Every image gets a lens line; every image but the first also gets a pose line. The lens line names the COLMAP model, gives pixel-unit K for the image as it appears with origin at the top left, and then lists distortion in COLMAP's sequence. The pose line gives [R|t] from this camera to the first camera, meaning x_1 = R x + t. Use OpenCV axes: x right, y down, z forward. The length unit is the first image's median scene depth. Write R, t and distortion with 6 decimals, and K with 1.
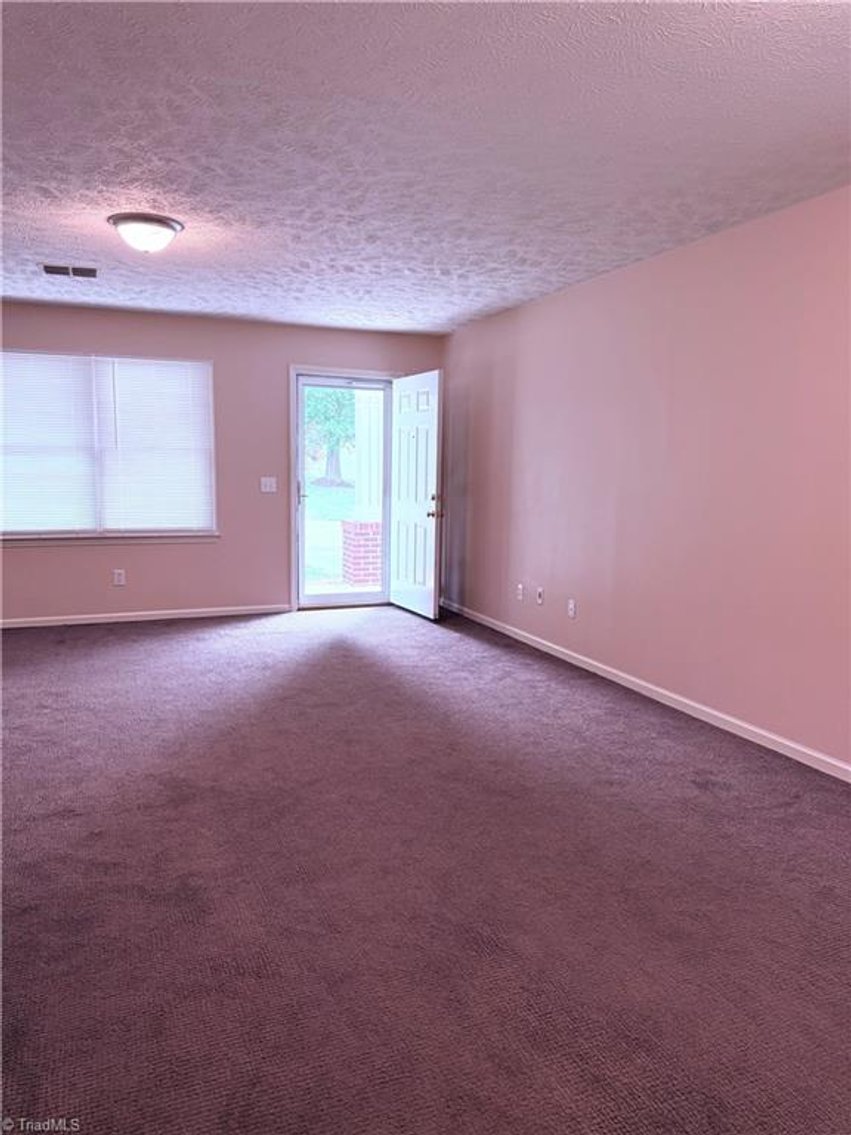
lens RADIAL K [[792.0, 0, 422.9], [0, 792.0, 563.4], [0, 0, 1]] dist [0.159591, -0.296157]
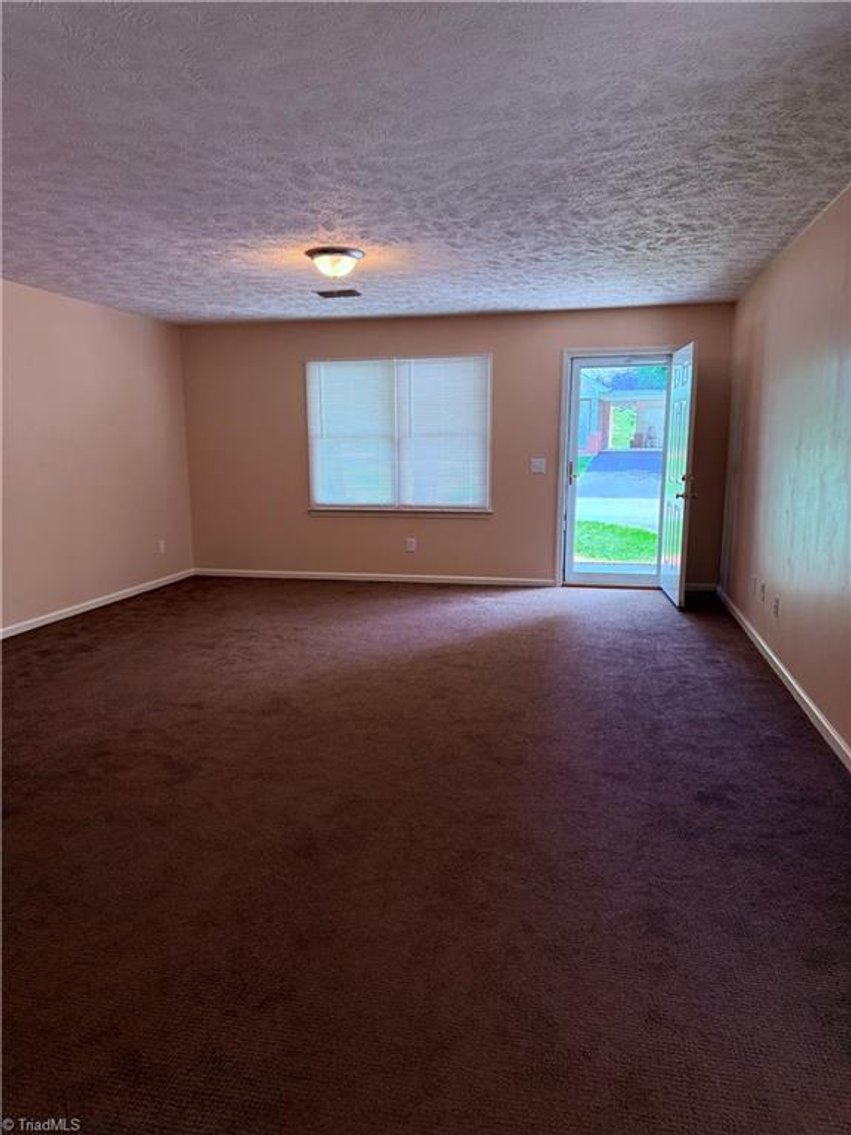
lens RADIAL K [[793.8, 0, 425.5], [0, 793.8, 567.5], [0, 0, 1]] dist [0.115967, -0.138750]
pose [[0.831586, 0.070279, -0.550932, 0.377061], [-0.052014, 0.997457, 0.048729, -0.009875], [0.552956, -0.011866, 0.833126, 0.040573]]
